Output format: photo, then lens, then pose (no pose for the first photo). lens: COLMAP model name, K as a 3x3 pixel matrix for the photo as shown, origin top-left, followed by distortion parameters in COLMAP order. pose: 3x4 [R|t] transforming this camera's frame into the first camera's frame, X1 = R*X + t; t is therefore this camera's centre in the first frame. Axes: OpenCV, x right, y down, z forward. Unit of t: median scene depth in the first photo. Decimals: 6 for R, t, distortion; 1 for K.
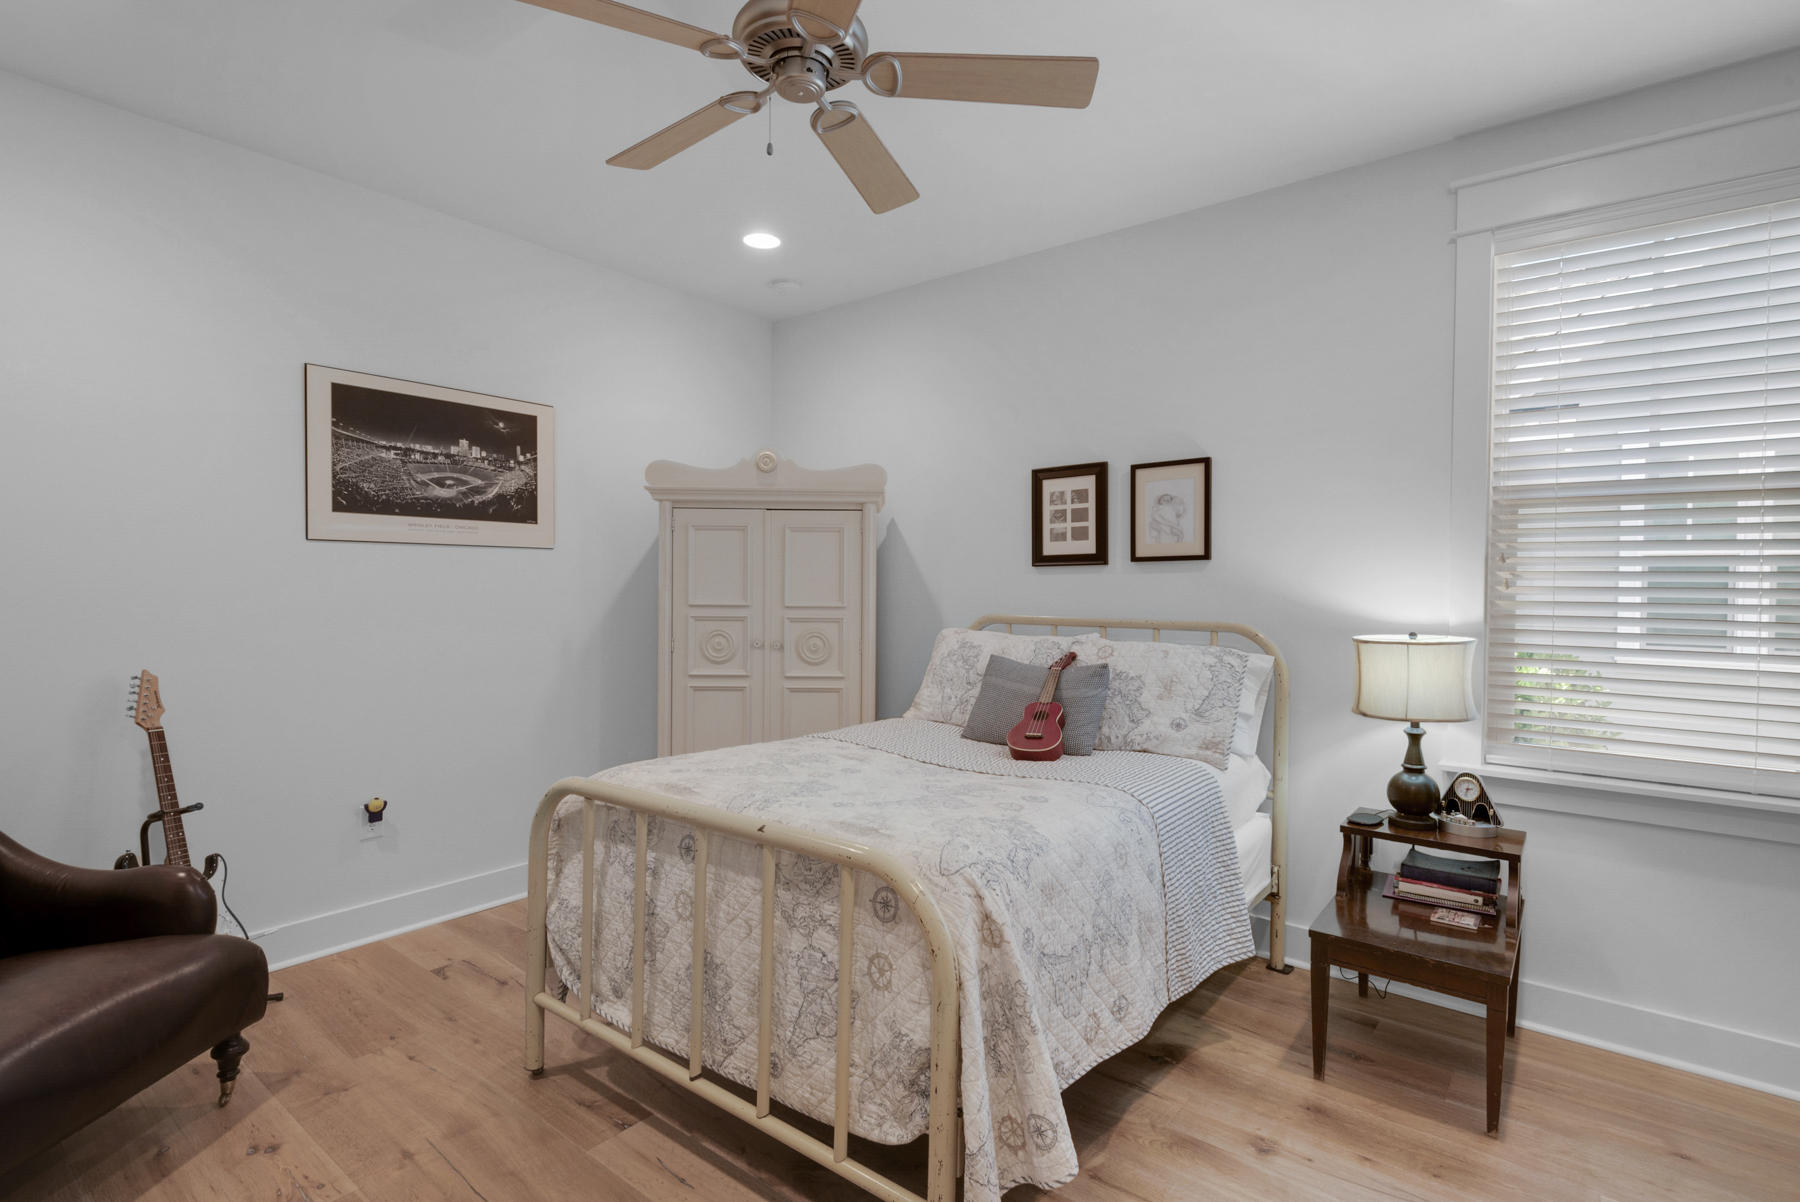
lens RADIAL K [[846.7, 0, 910.2], [0, 846.7, 595.5], [0, 0, 1]] dist [0.018537, -0.014932]
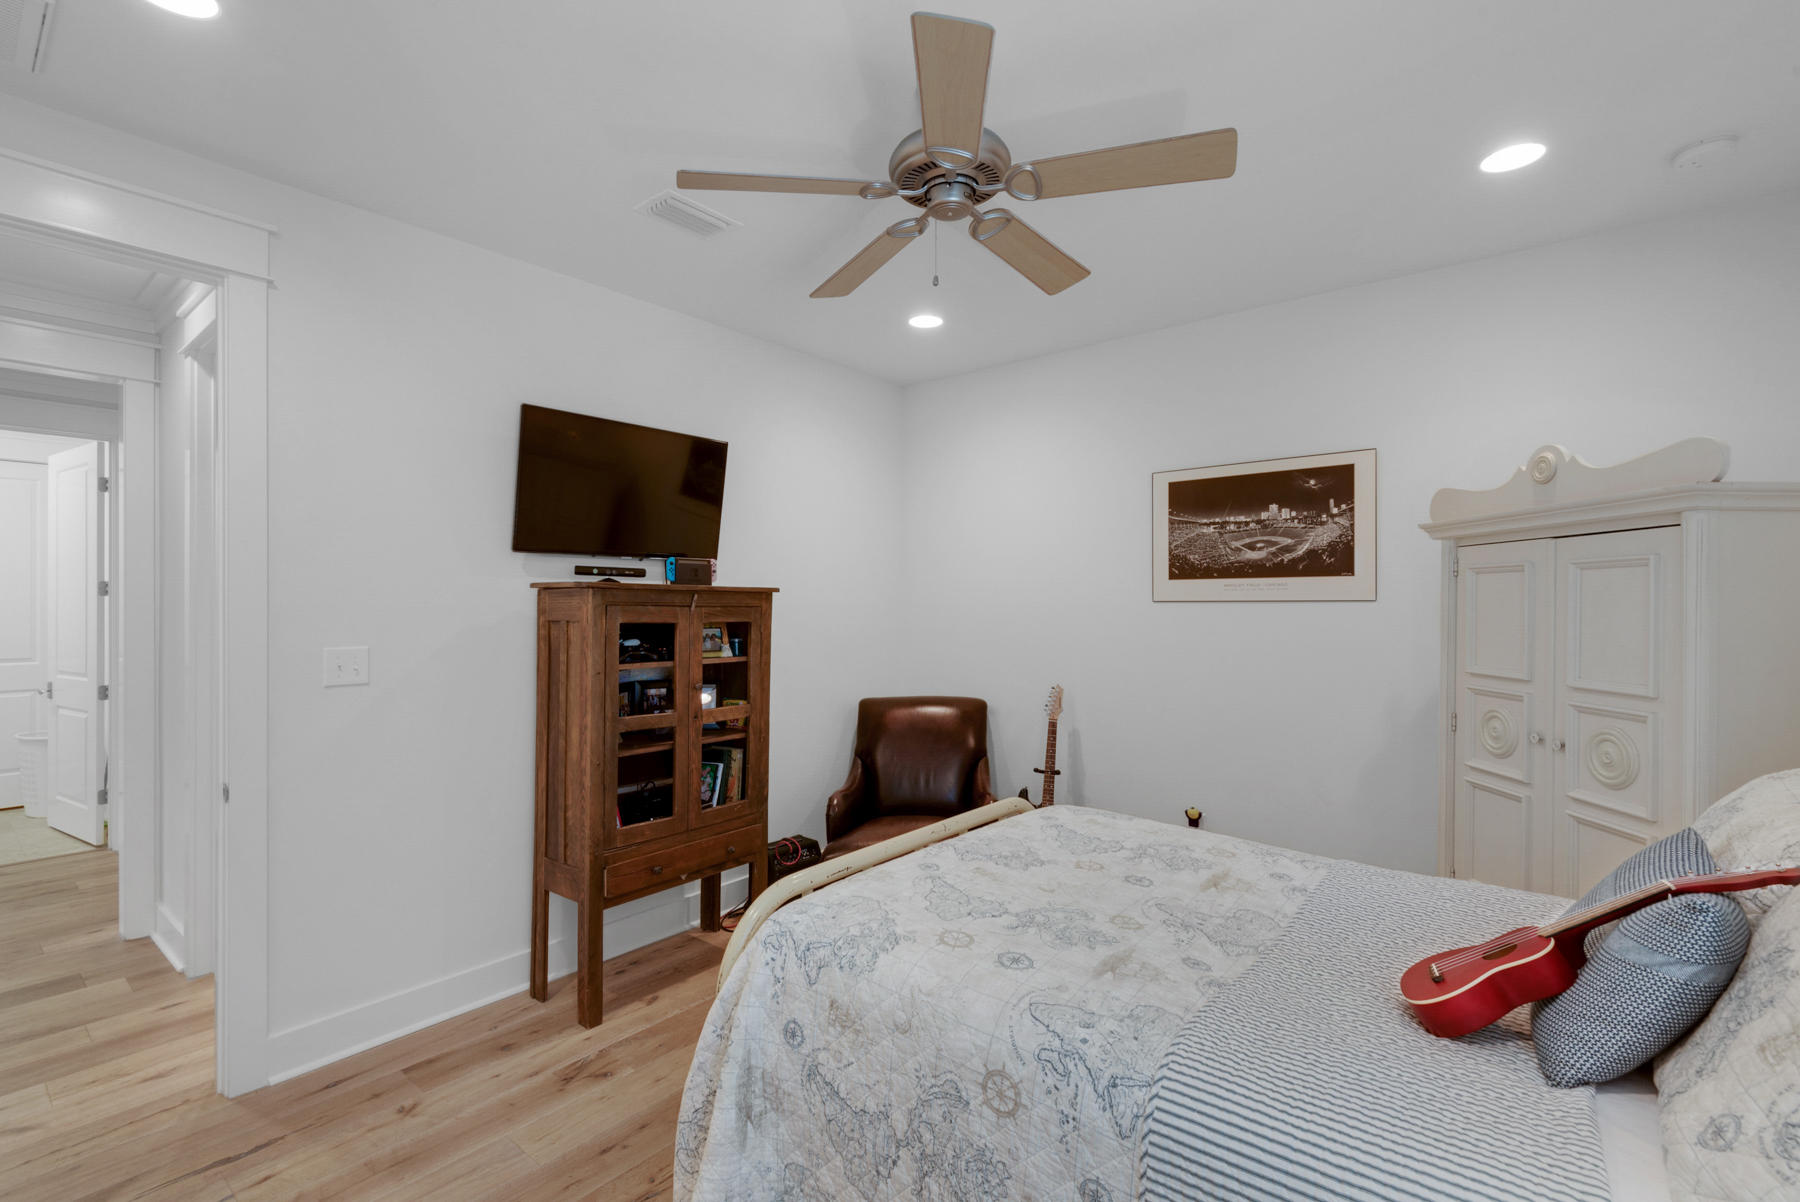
lens RADIAL K [[814.9, 0, 909.4], [0, 814.9, 604.6], [0, 0, 1]] dist [0.004047, -0.004532]
pose [[-0.030061, -0.007015, -0.999523, 0.533298], [-0.015767, 0.999854, -0.006544, -0.040885], [0.999424, 0.015563, -0.030167, 0.569848]]
